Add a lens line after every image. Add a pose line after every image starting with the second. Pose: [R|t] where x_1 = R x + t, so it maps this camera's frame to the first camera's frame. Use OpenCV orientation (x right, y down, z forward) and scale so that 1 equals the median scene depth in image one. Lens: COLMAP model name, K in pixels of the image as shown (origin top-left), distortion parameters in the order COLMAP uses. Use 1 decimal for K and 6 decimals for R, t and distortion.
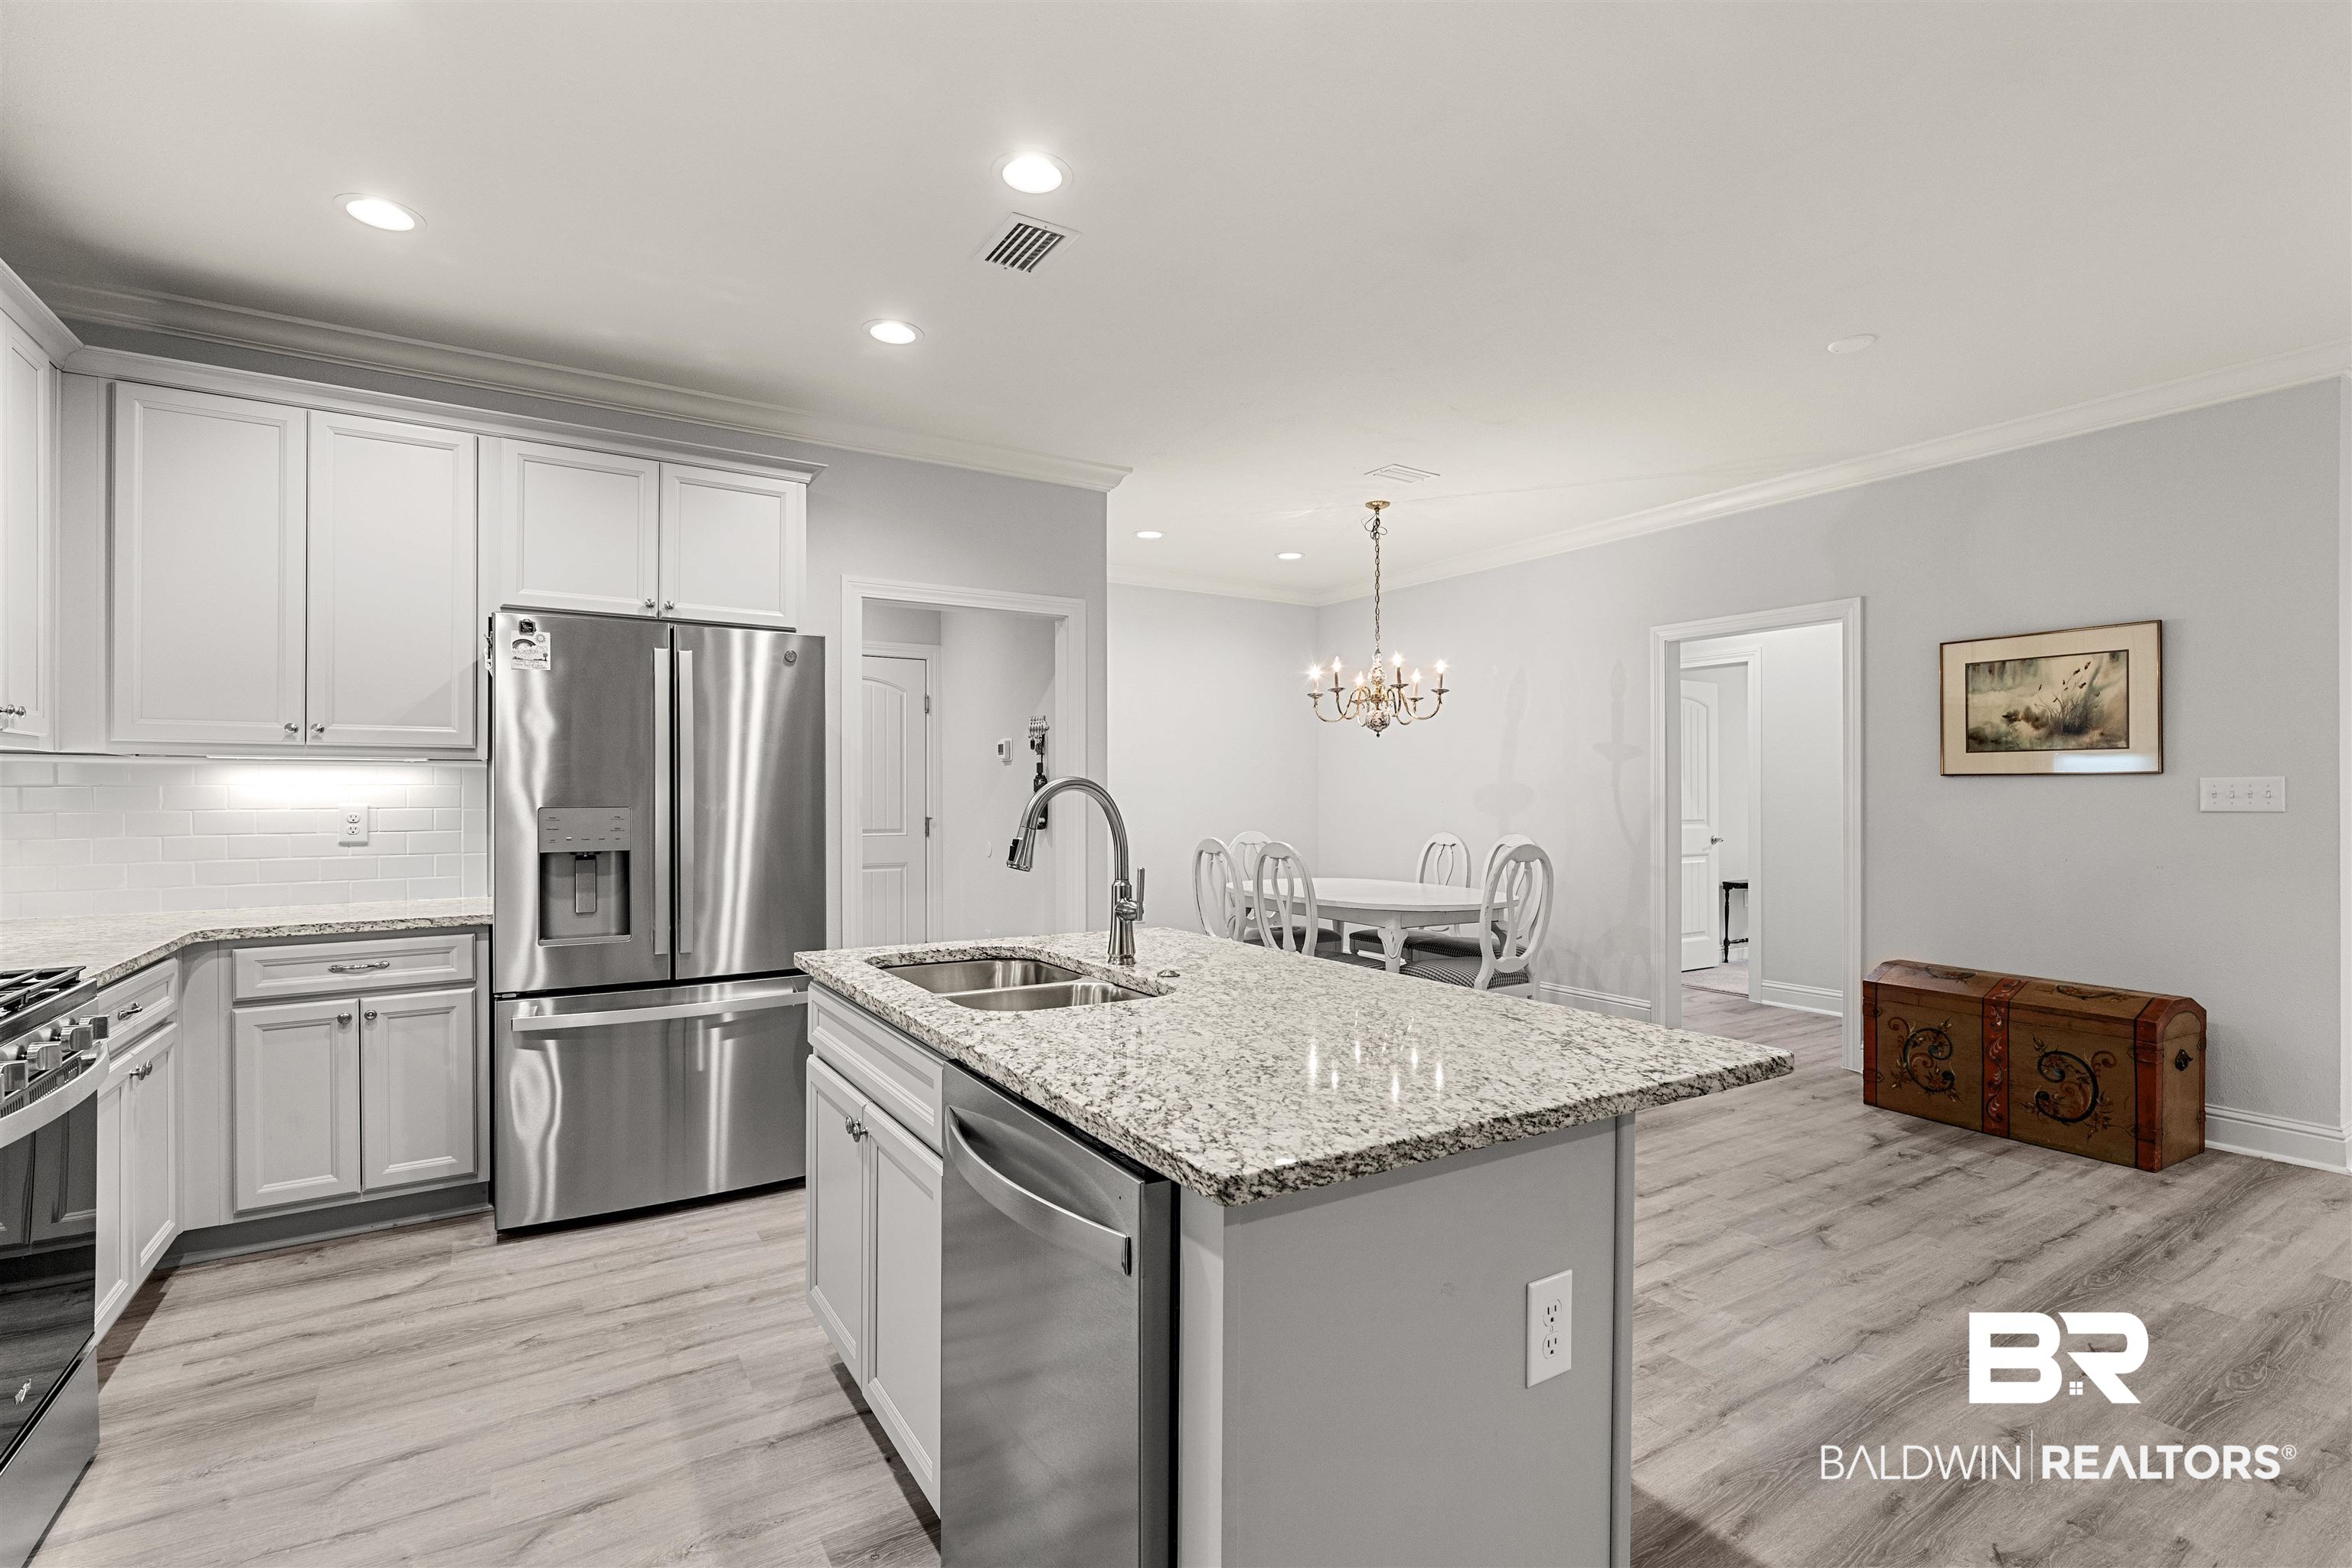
lens RADIAL K [[1079.5, 0, 1187.7], [0, 1079.5, 786.3], [0, 0, 1]] dist [0.000772, -0.000852]
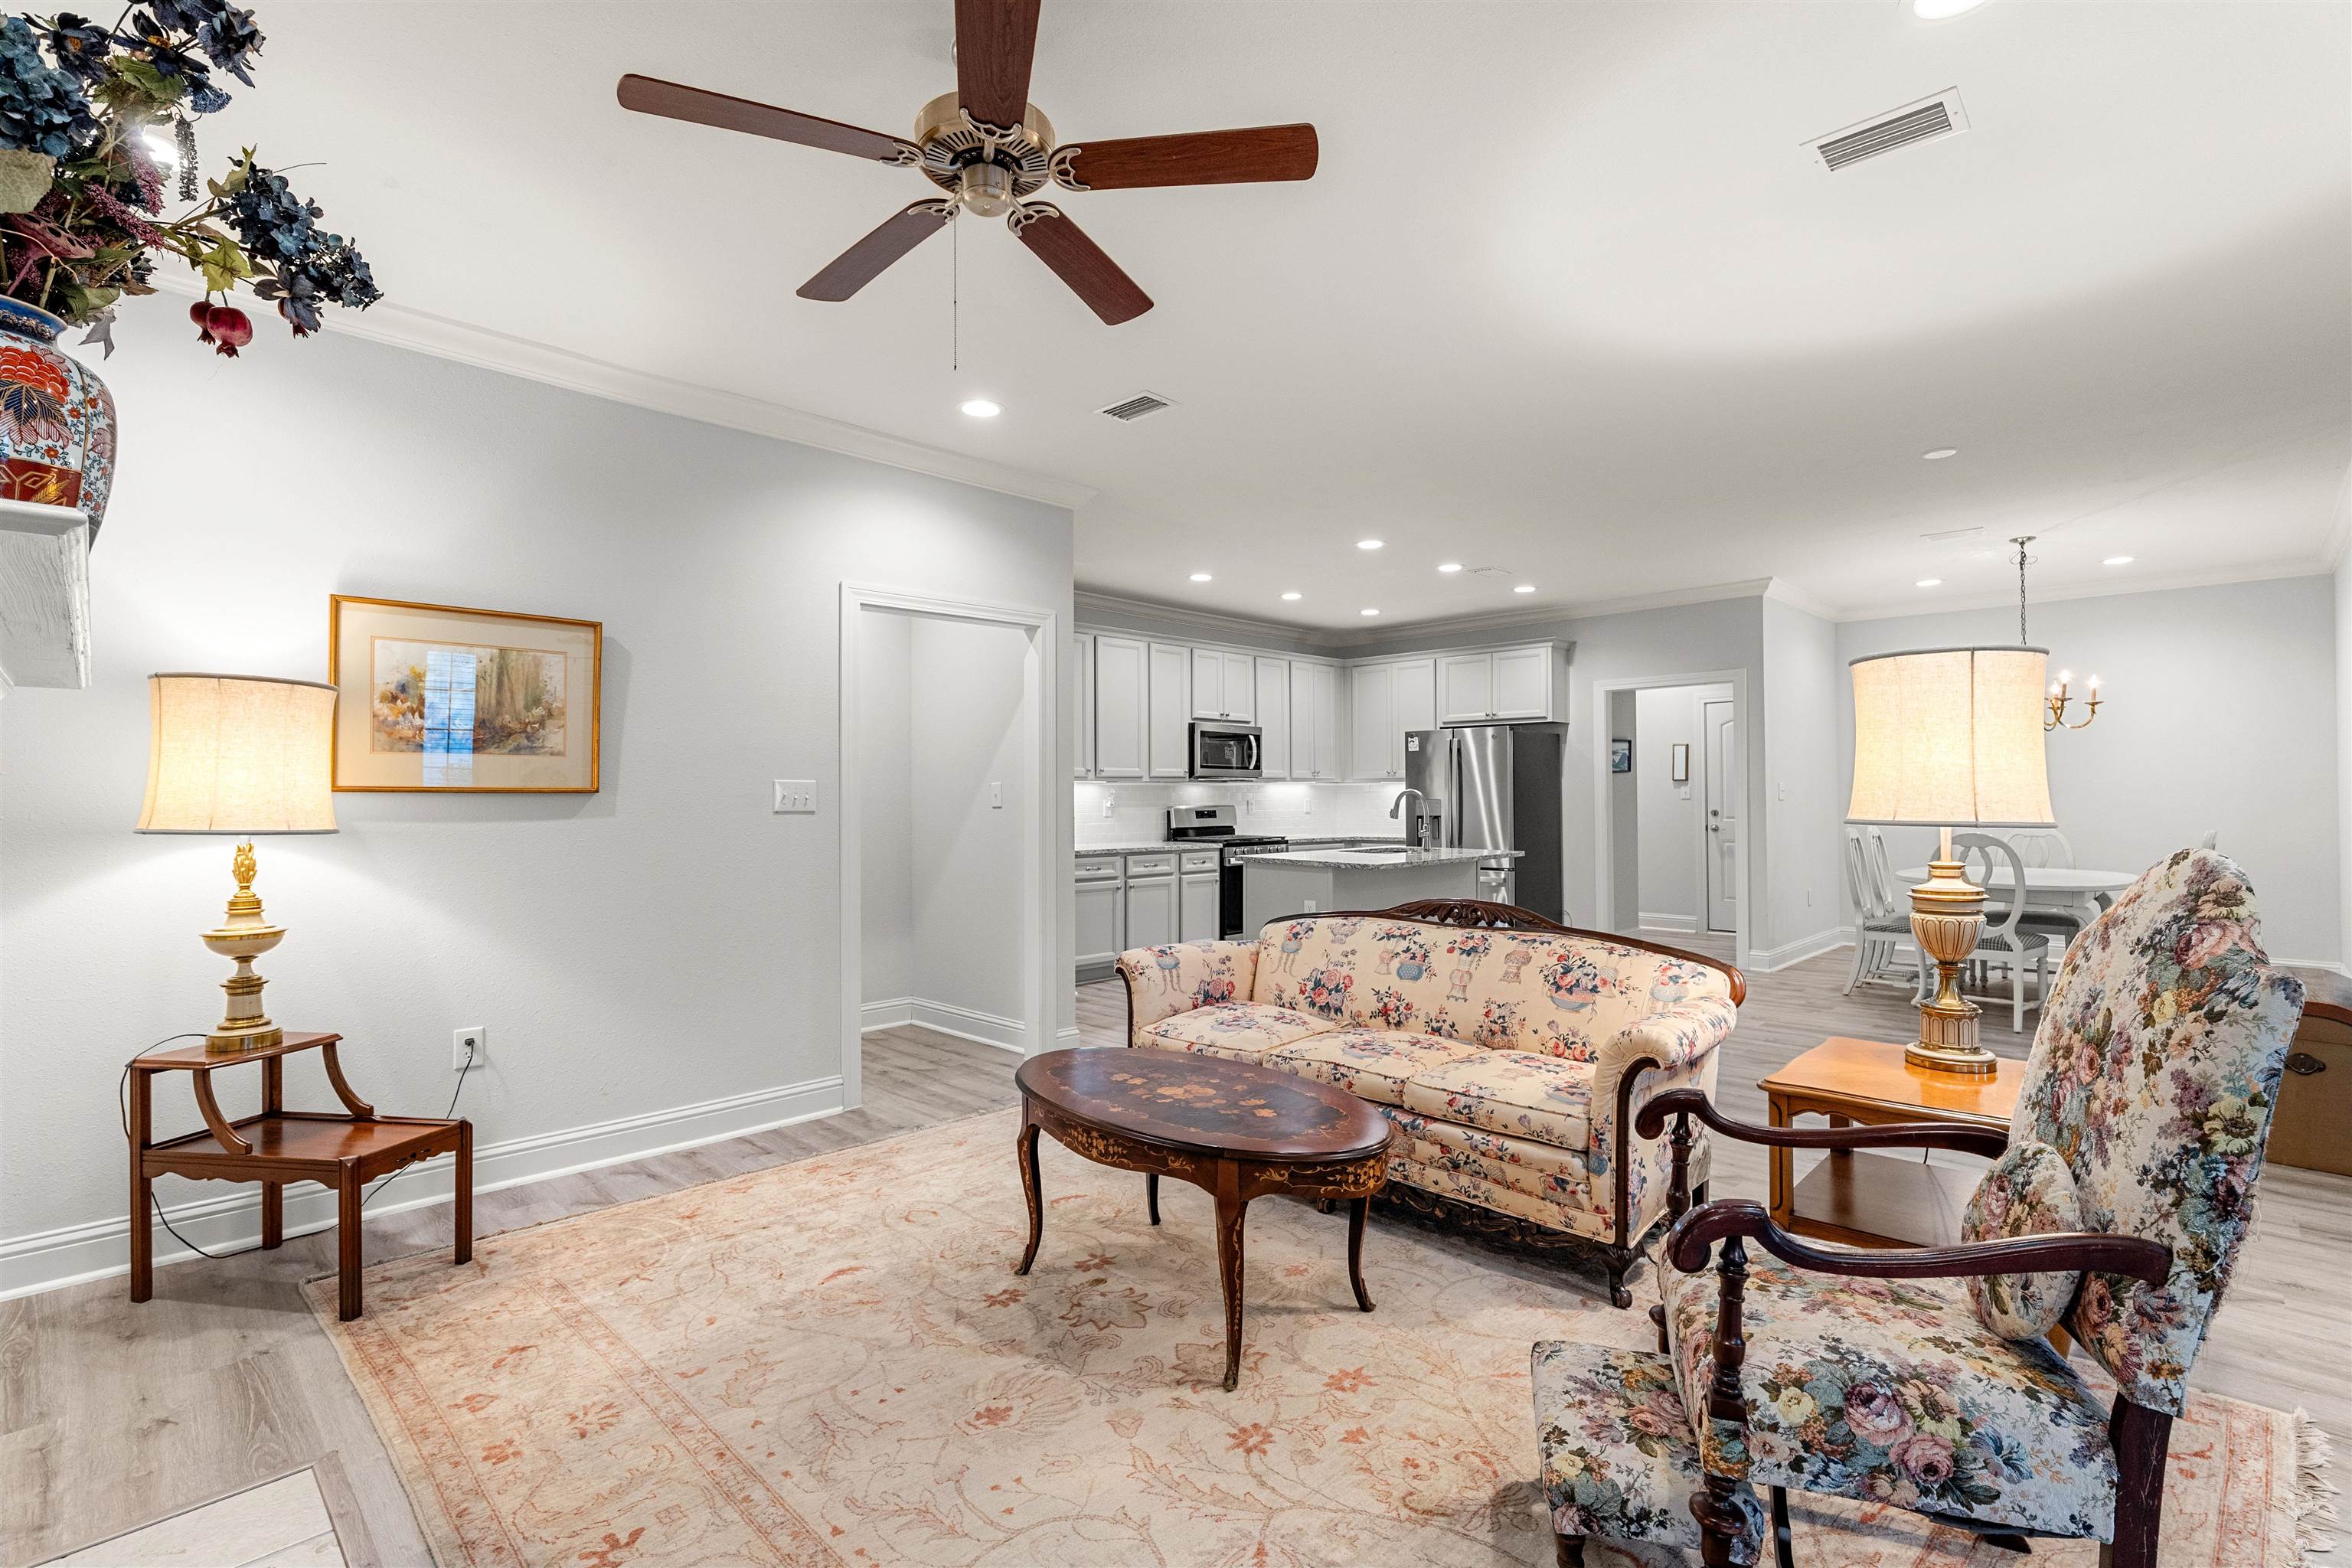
lens RADIAL K [[1079.5, 0, 1207.6], [0, 1079.5, 786.8], [0, 0, 1]] dist [0.000772, -0.000852]
pose [[0.253067, -0.008213, -0.967414, 1.065441], [0.010726, 0.999926, -0.005683, -0.001133], [0.967389, -0.008939, 0.253136, -0.128566]]
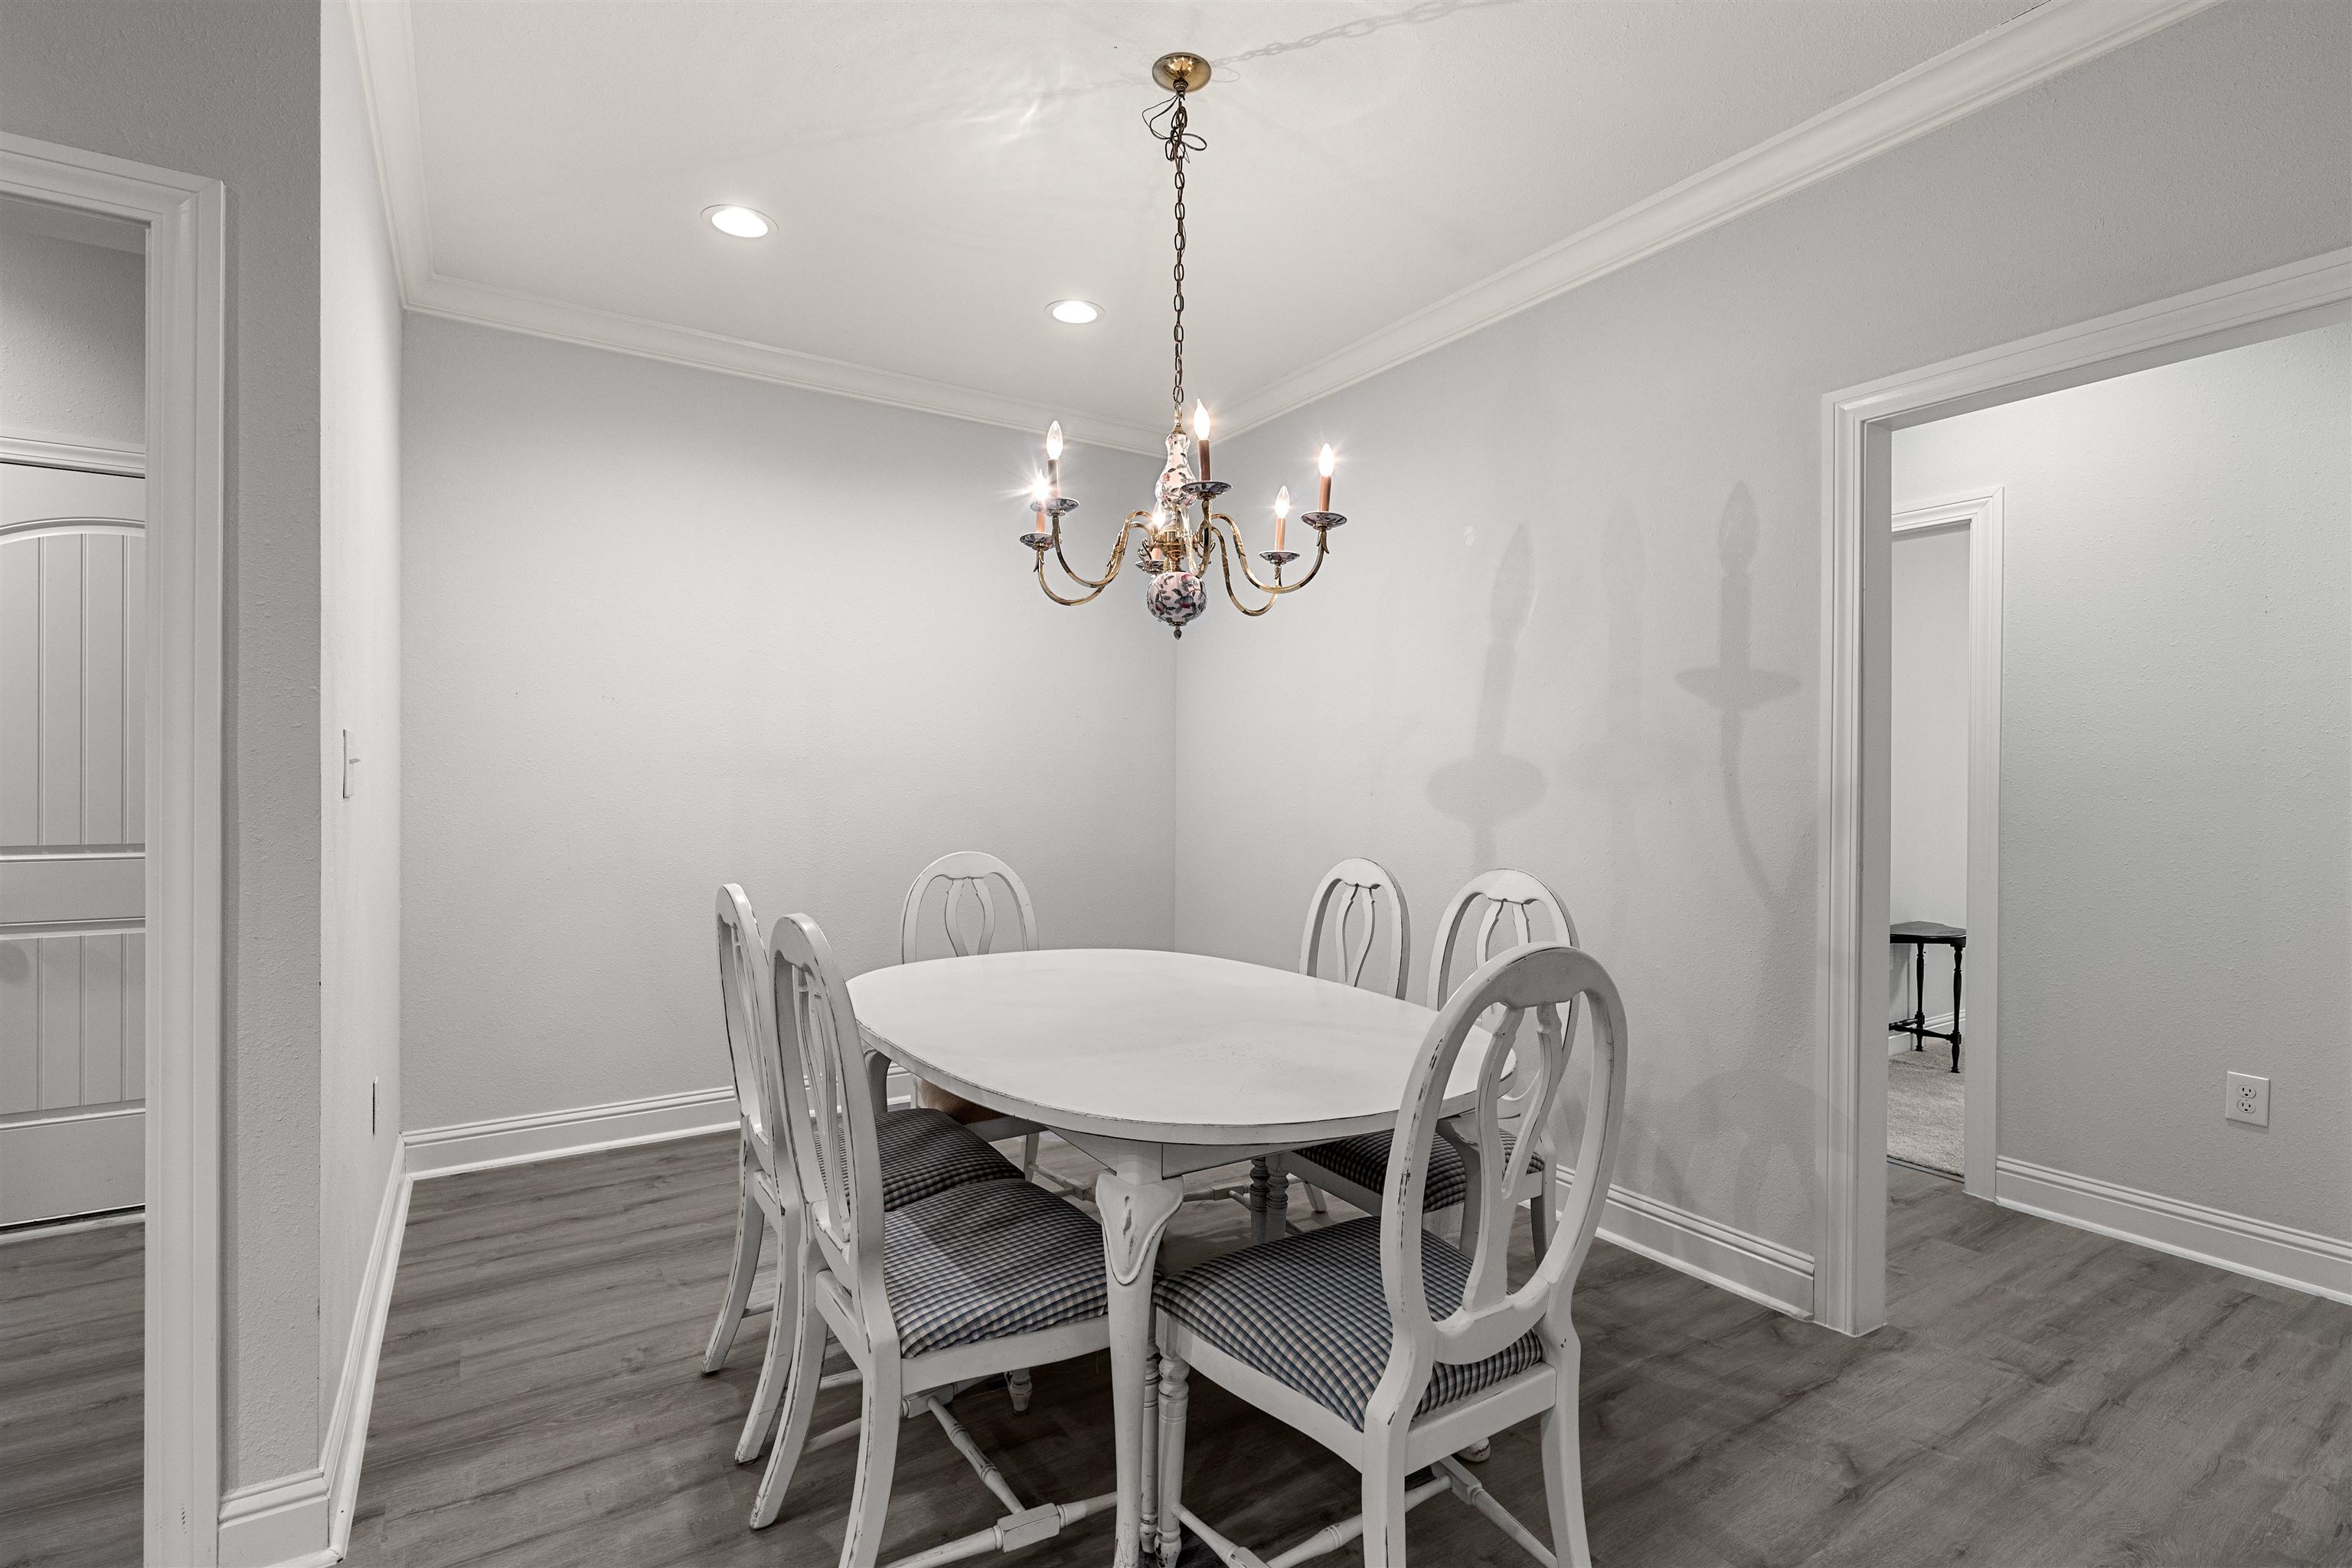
lens RADIAL K [[1079.5, 0, 1177.9], [0, 1079.5, 795.1], [0, 0, 1]] dist [0.000772, -0.000852]
pose [[0.999990, 0.004466, 0.000513, 0.175955], [-0.004475, 0.999784, 0.020311, 0.005854], [-0.000422, -0.020313, 0.999794, 0.584109]]
